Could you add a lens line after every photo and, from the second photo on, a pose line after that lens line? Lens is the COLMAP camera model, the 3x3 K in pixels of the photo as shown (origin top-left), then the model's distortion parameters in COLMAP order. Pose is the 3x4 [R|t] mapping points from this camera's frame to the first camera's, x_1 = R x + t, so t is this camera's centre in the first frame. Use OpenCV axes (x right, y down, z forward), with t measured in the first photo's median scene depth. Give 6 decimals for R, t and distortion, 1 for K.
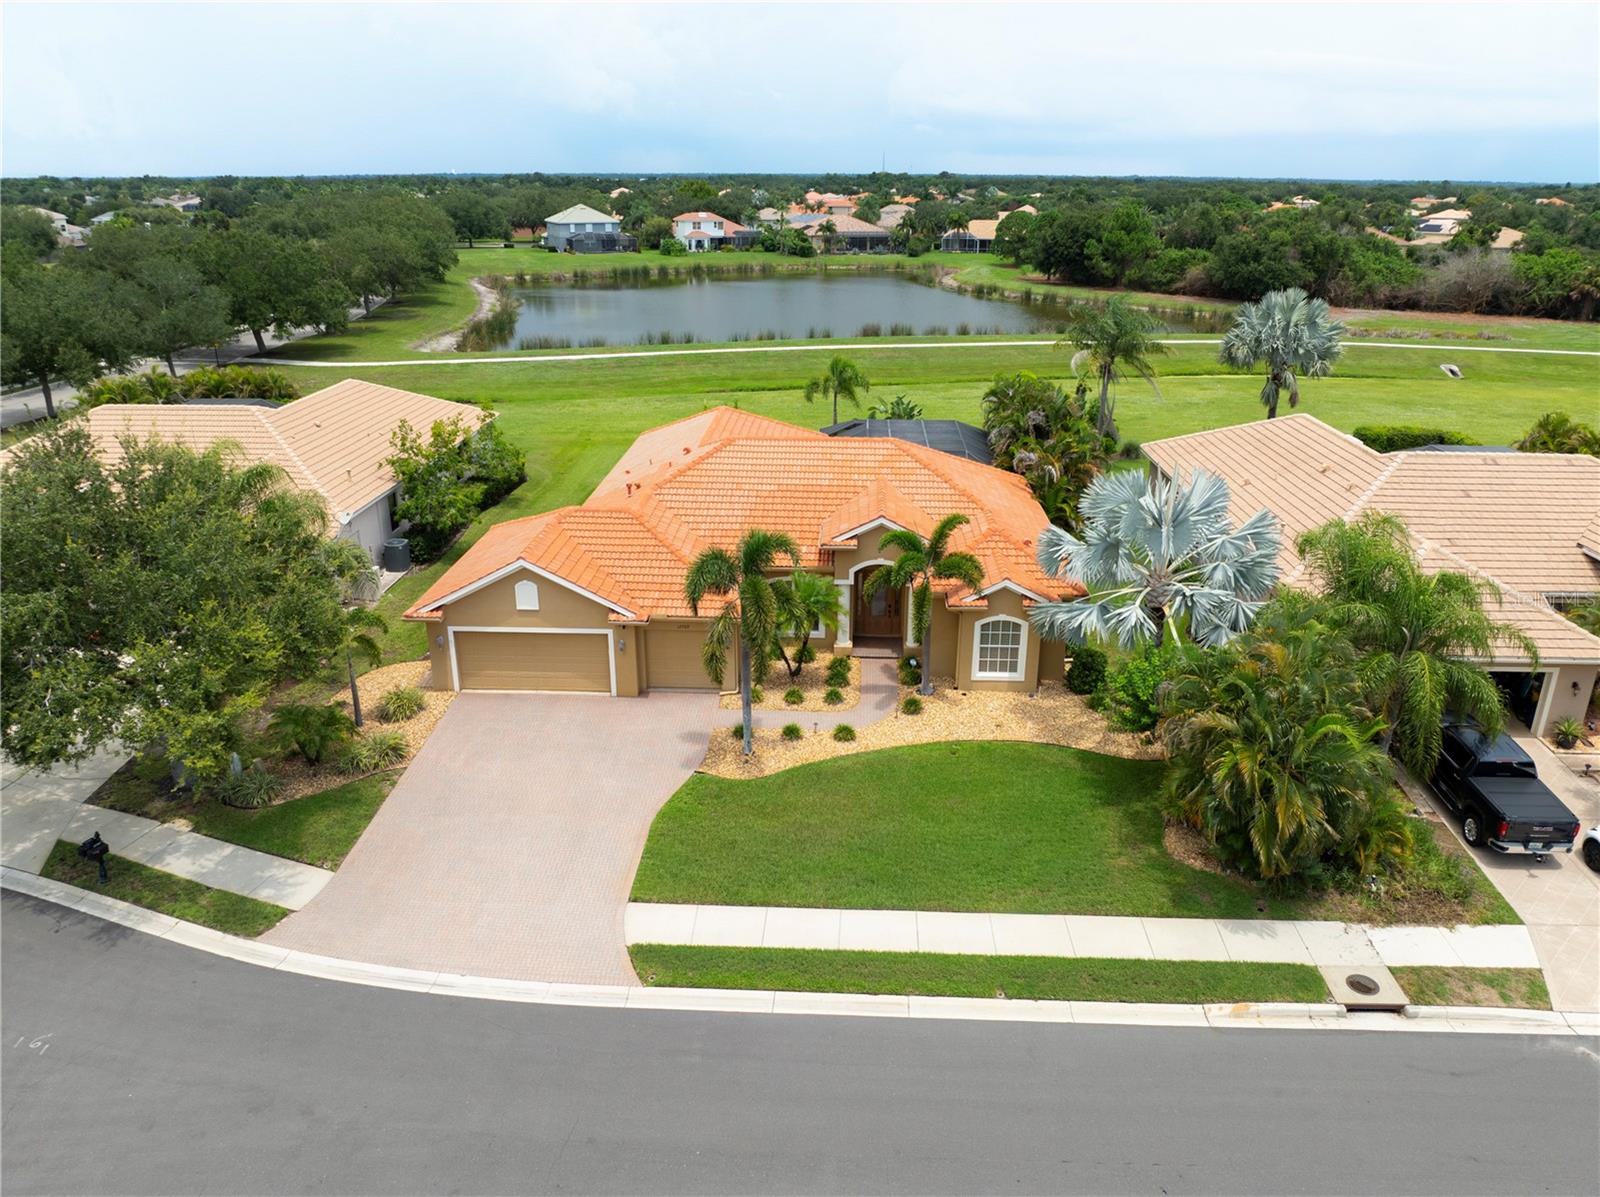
lens RADIAL K [[1122.8, 0, 800.0], [0, 1122.8, 598.5], [0, 0, 1]] dist [-0.055088, 0.028538]
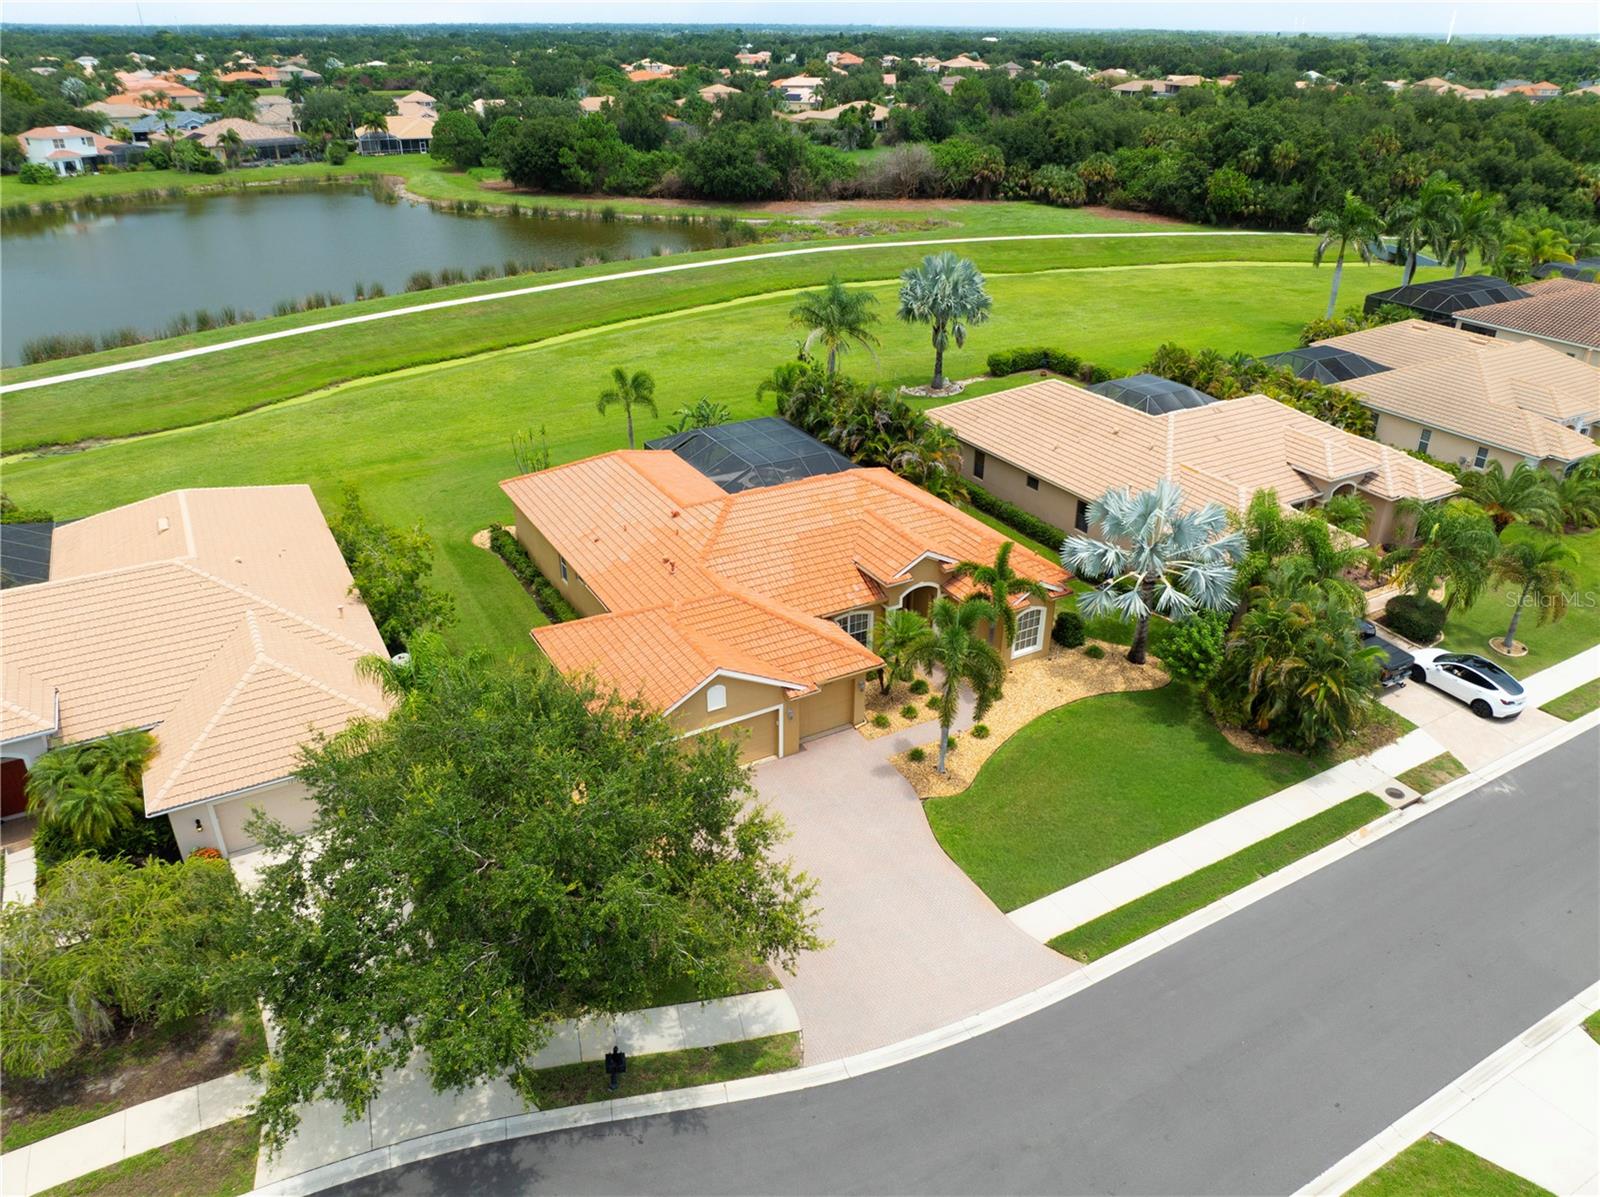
lens RADIAL K [[1123.2, 0, 800.0], [0, 1123.2, 598.5], [0, 0, 1]] dist [-0.044581, 0.024704]
pose [[0.844793, -0.244466, 0.475984, -0.249848], [0.187375, 0.968366, 0.164795, -0.097576], [-0.501213, -0.050030, 0.863876, 0.001759]]
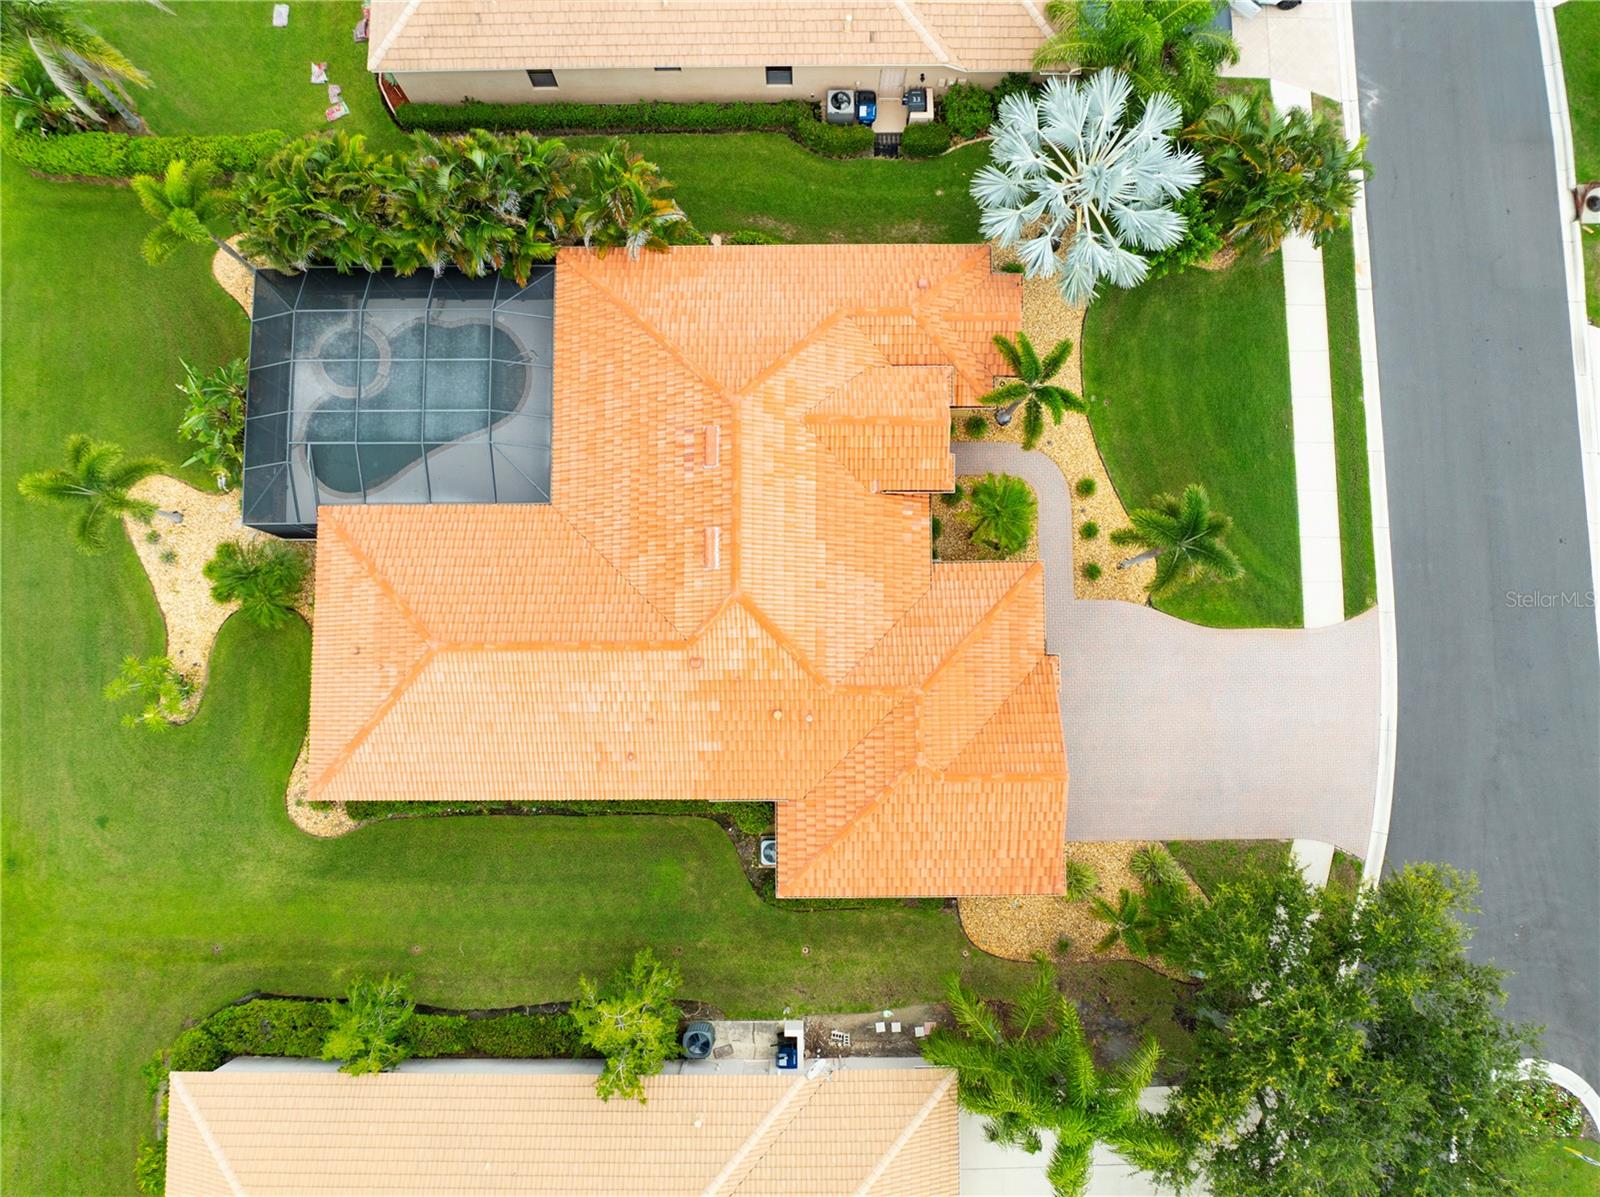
lens RADIAL K [[1123.2, 0, 800.0], [0, 1123.2, 598.5], [0, 0, 1]] dist [-0.044581, 0.024704]
pose [[-0.054725, -0.993044, 0.104257, -0.065798], [0.354429, 0.078295, 0.931799, -0.387467], [-0.933480, 0.087944, 0.347679, 0.310889]]
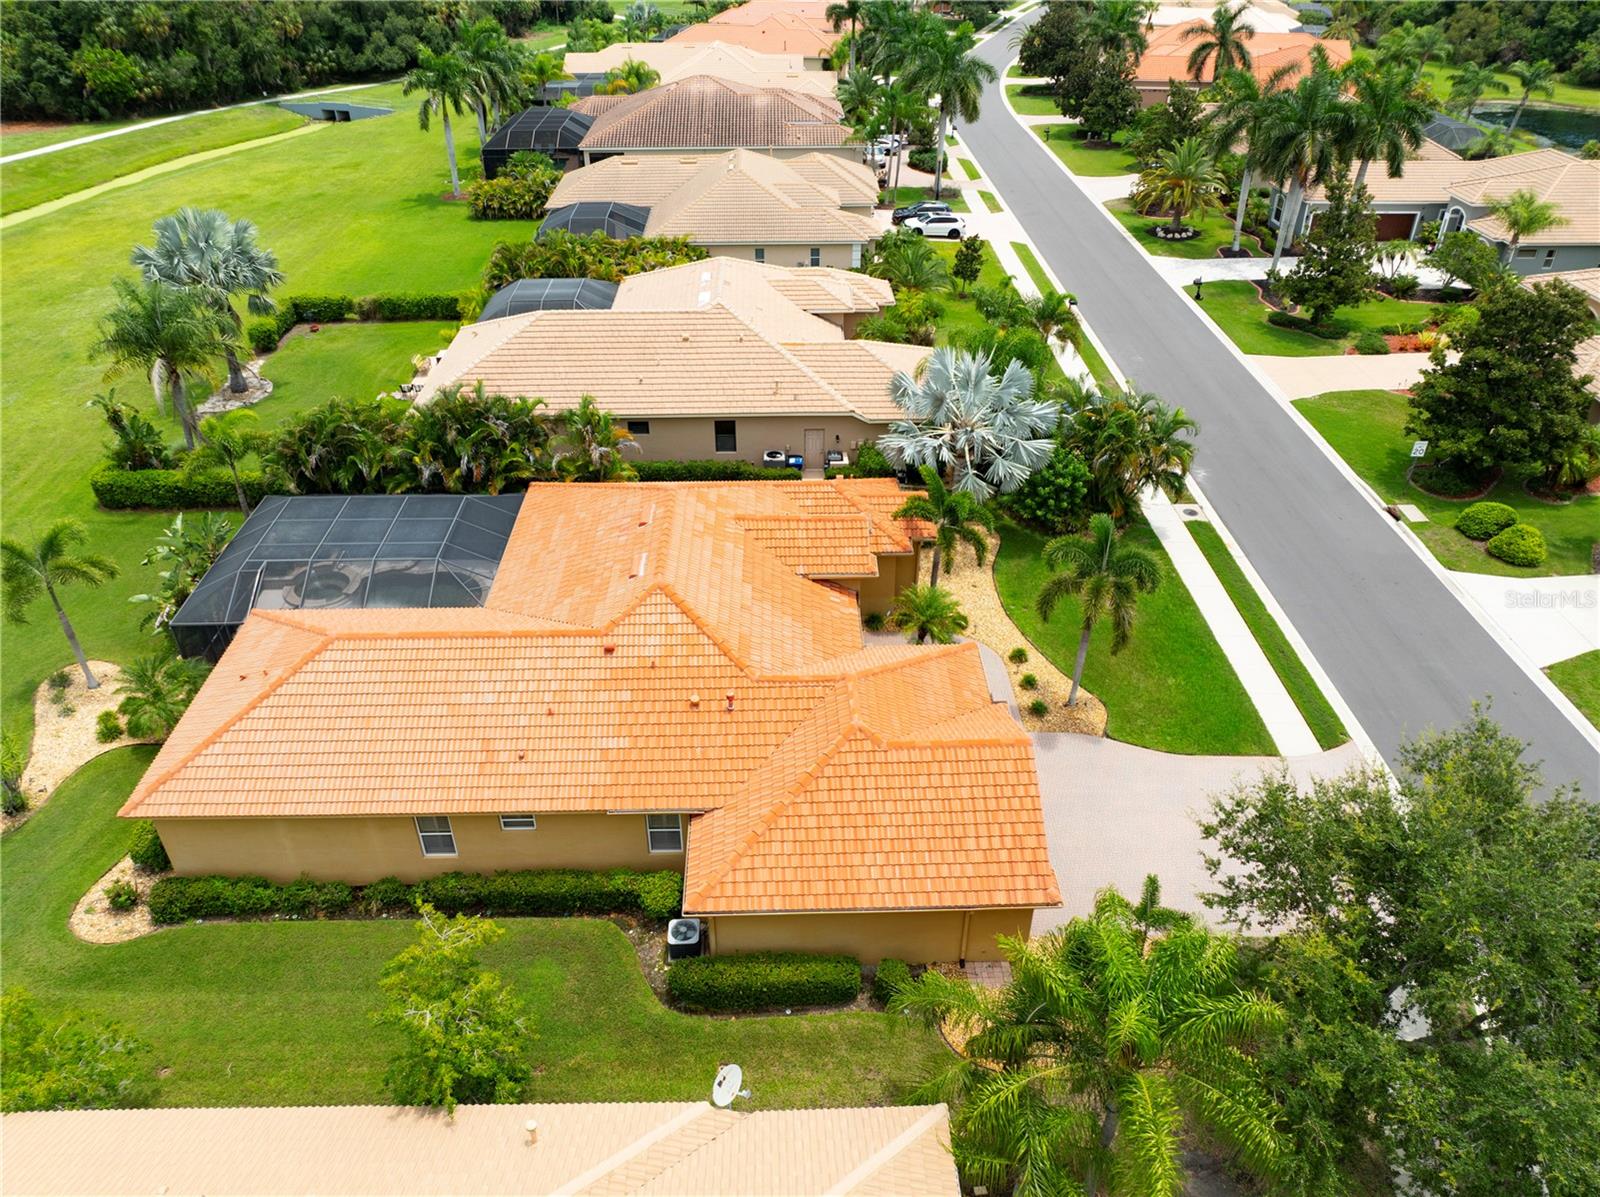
lens RADIAL K [[1123.2, 0, 800.0], [0, 1123.2, 598.5], [0, 0, 1]] dist [-0.044581, 0.024704]
pose [[-0.074468, -0.554702, 0.828710, -0.321238], [0.351938, 0.762927, 0.542294, -0.234624], [-0.933056, 0.332038, 0.138407, 0.364892]]
